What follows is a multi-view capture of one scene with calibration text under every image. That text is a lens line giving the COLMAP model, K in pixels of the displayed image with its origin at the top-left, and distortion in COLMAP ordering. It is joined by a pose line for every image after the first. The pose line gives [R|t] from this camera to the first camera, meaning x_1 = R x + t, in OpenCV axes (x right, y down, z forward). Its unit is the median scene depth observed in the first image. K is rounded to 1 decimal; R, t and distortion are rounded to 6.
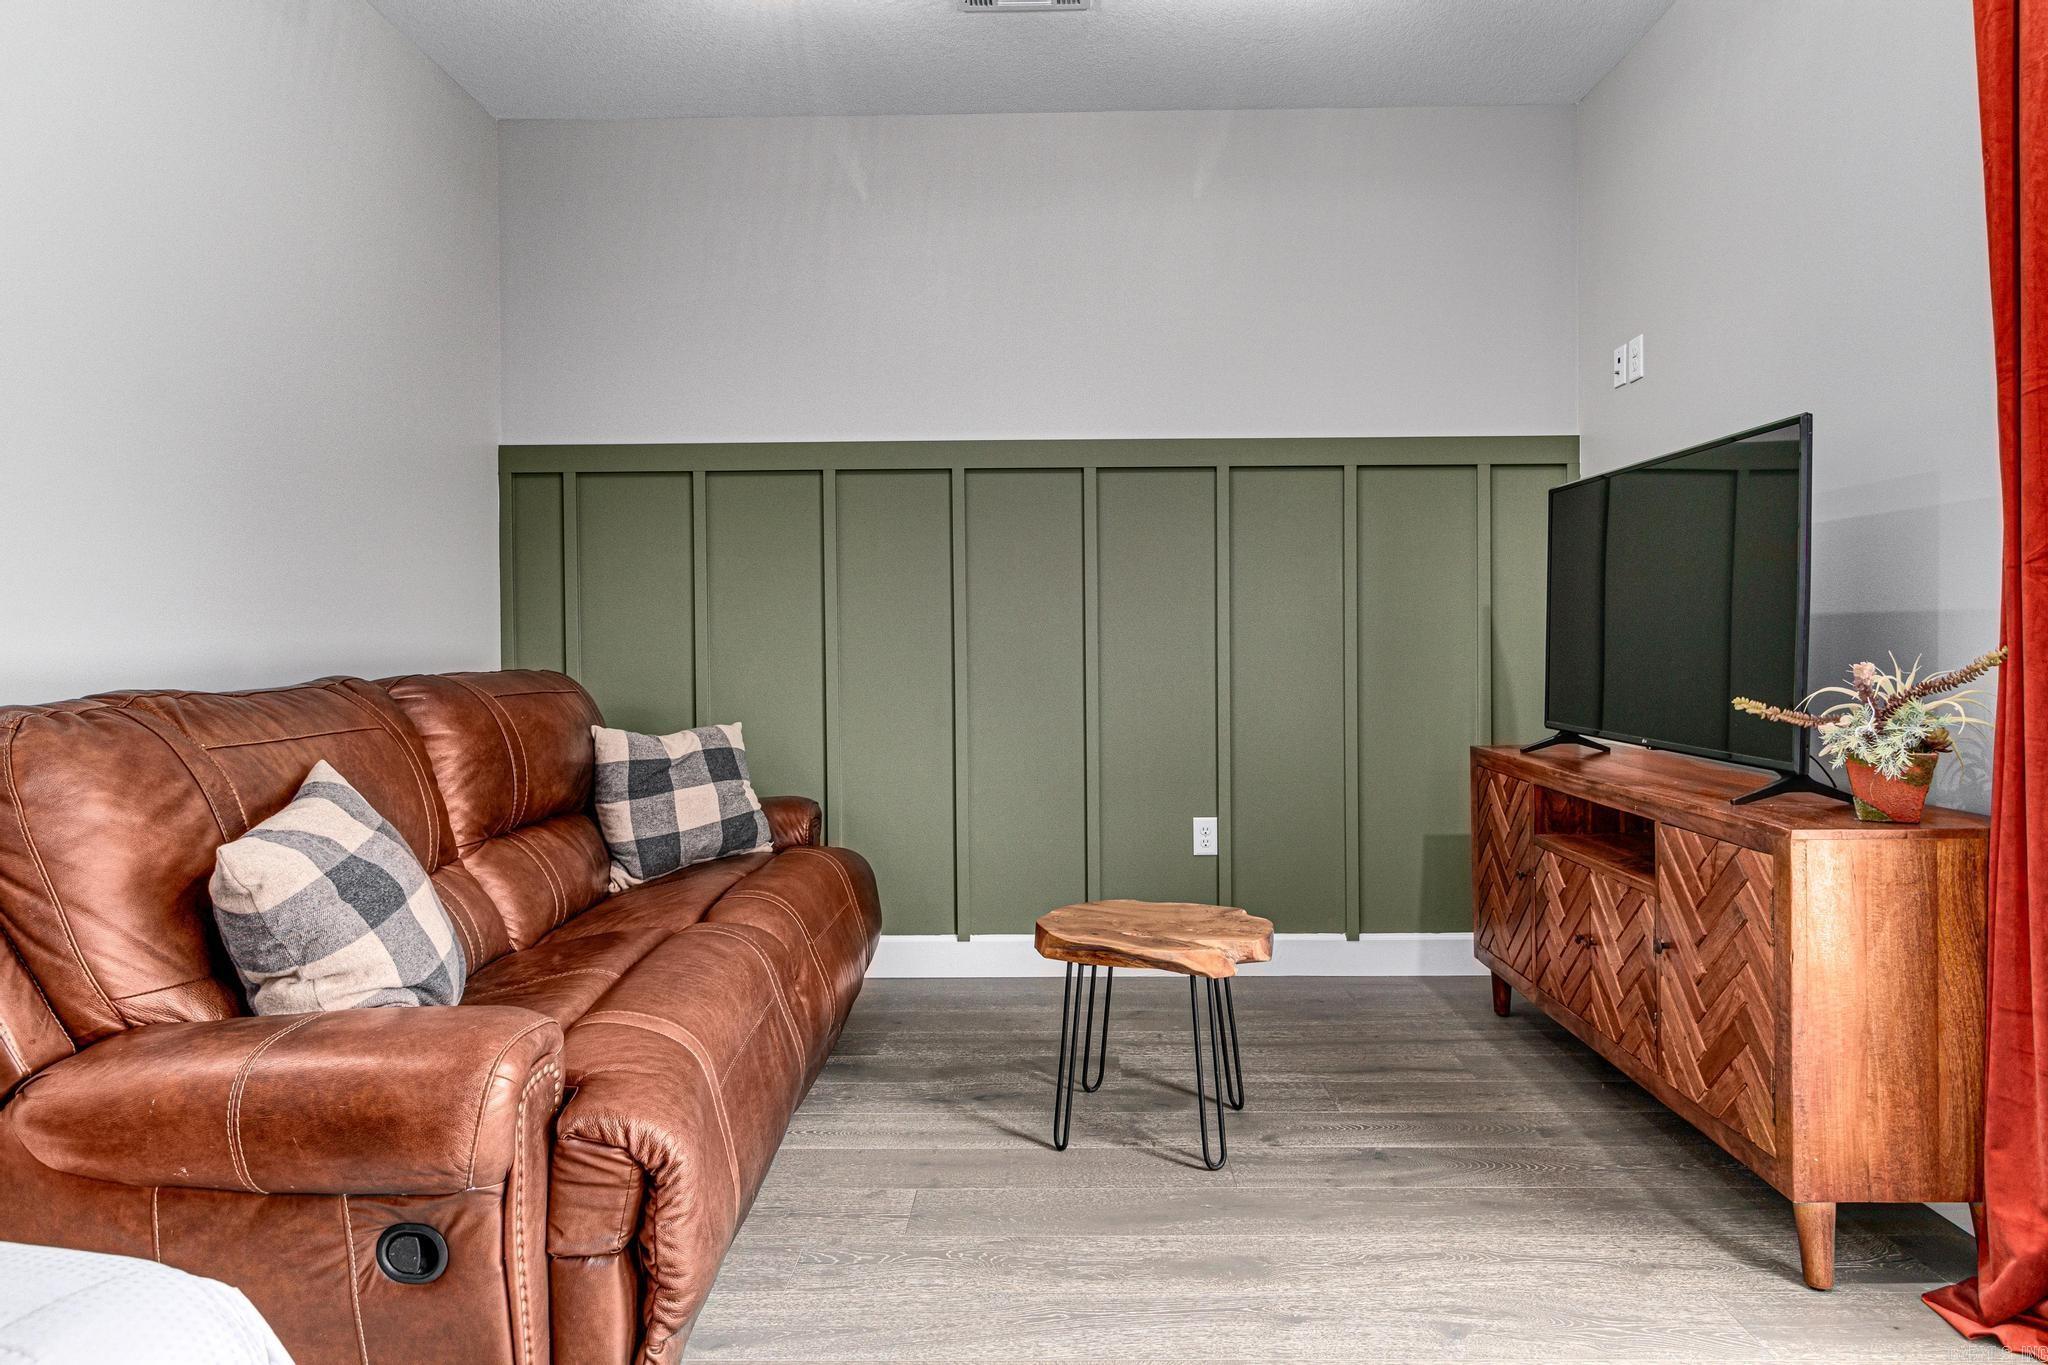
lens RADIAL K [[1221.1, 0, 1055.0], [0, 1221.1, 650.5], [0, 0, 1]] dist [0.001828, 0.000408]
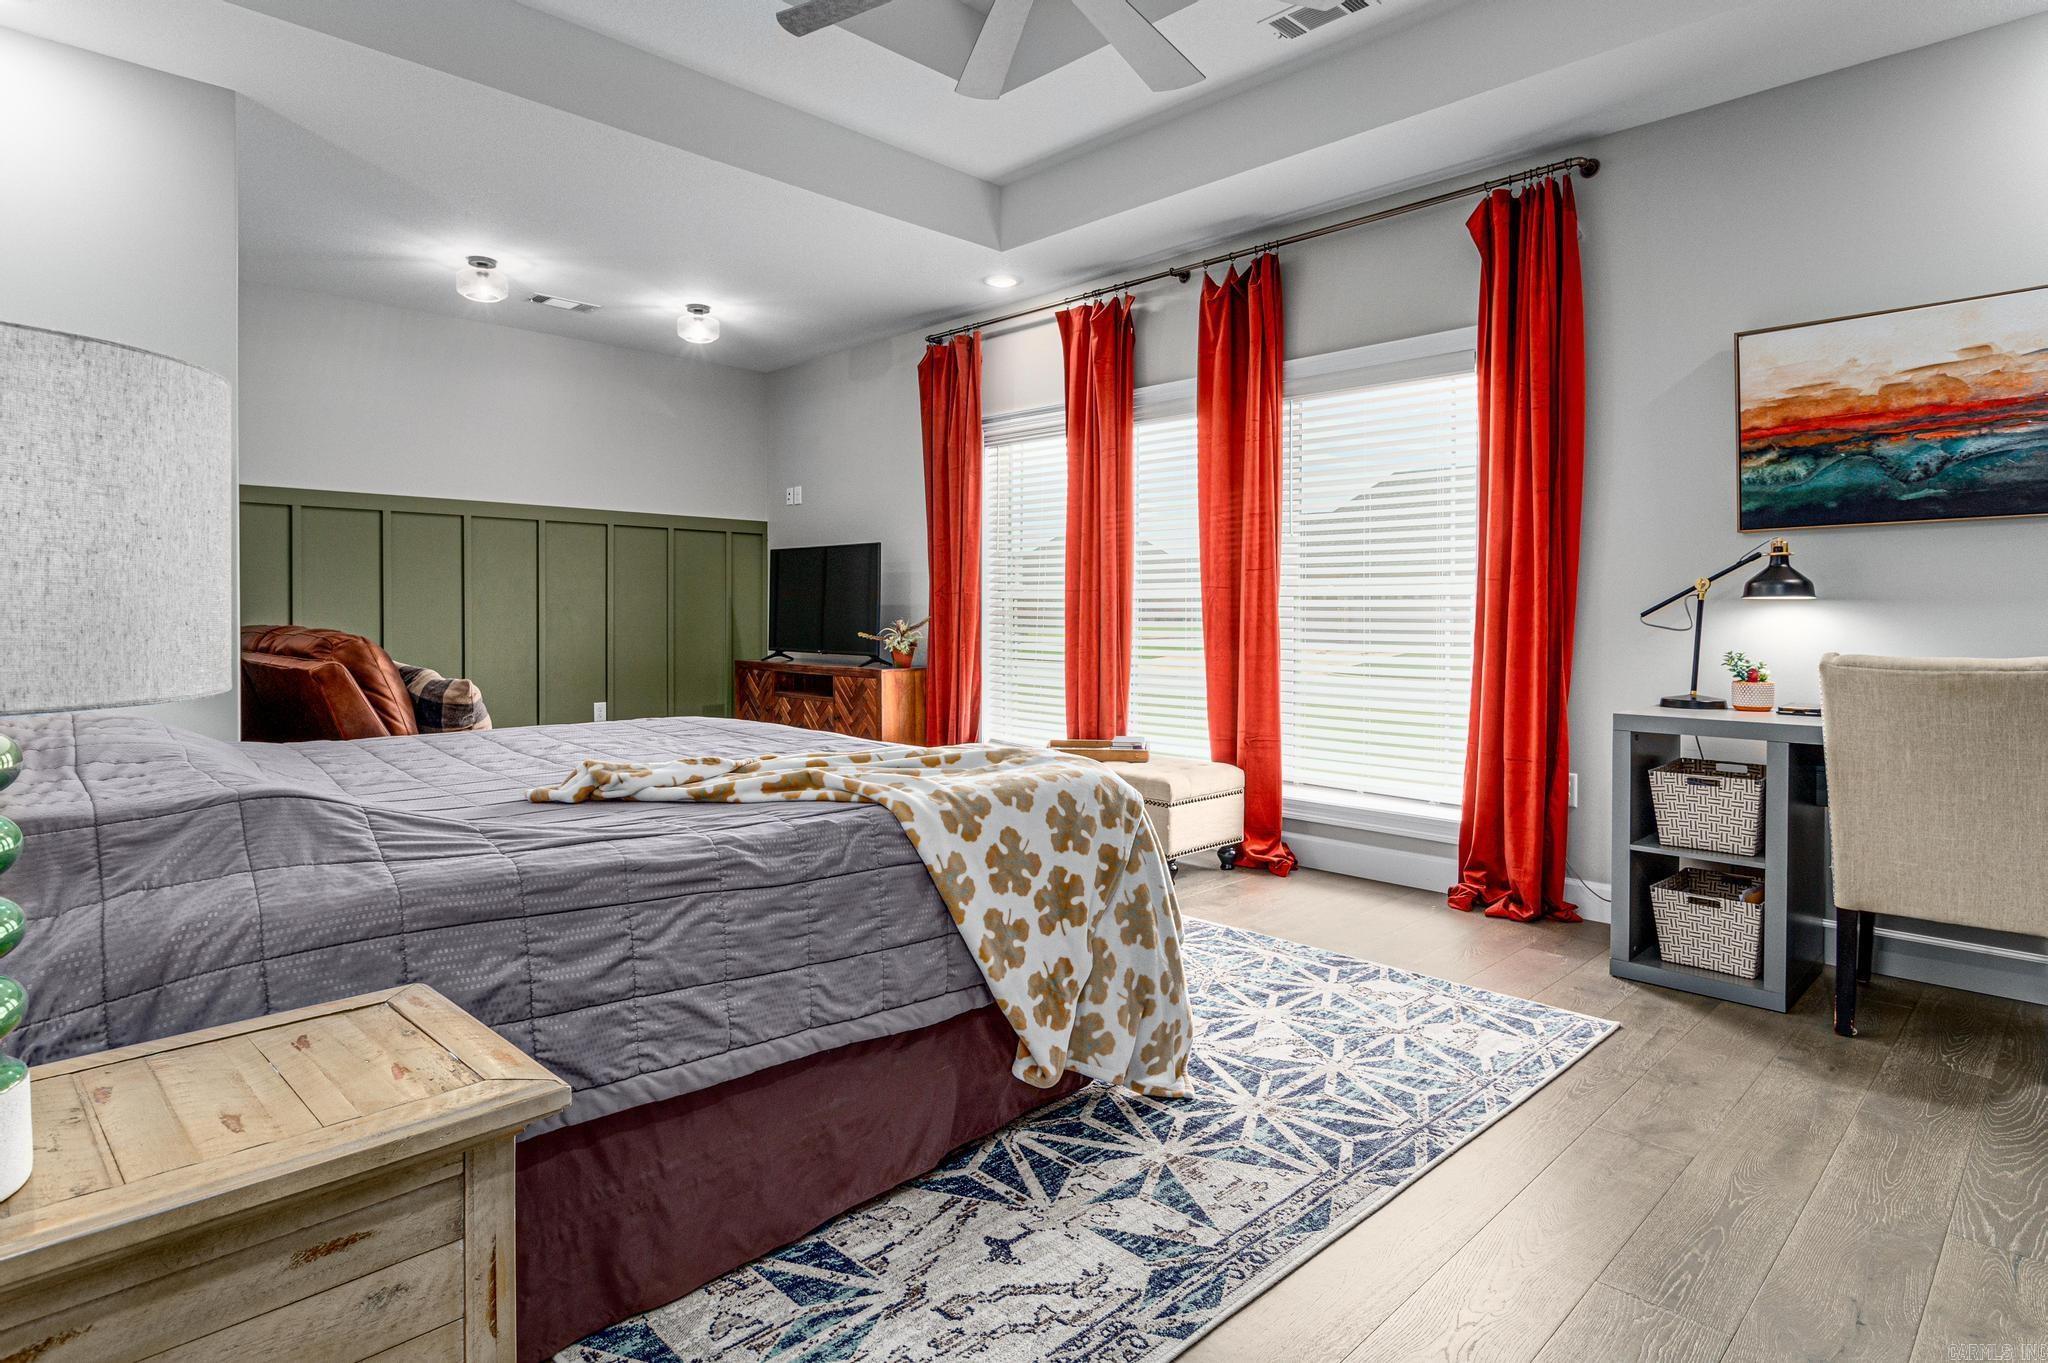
lens RADIAL K [[1140.0, 0, 1020.8], [0, 1140.0, 648.0], [0, 0, 1]] dist [0.001696, 0.000240]
pose [[0.701722, -0.011663, 0.712355, -1.286293], [0.000011, 0.999866, 0.016359, 0.033735], [-0.712451, -0.011472, 0.701629, -1.391060]]
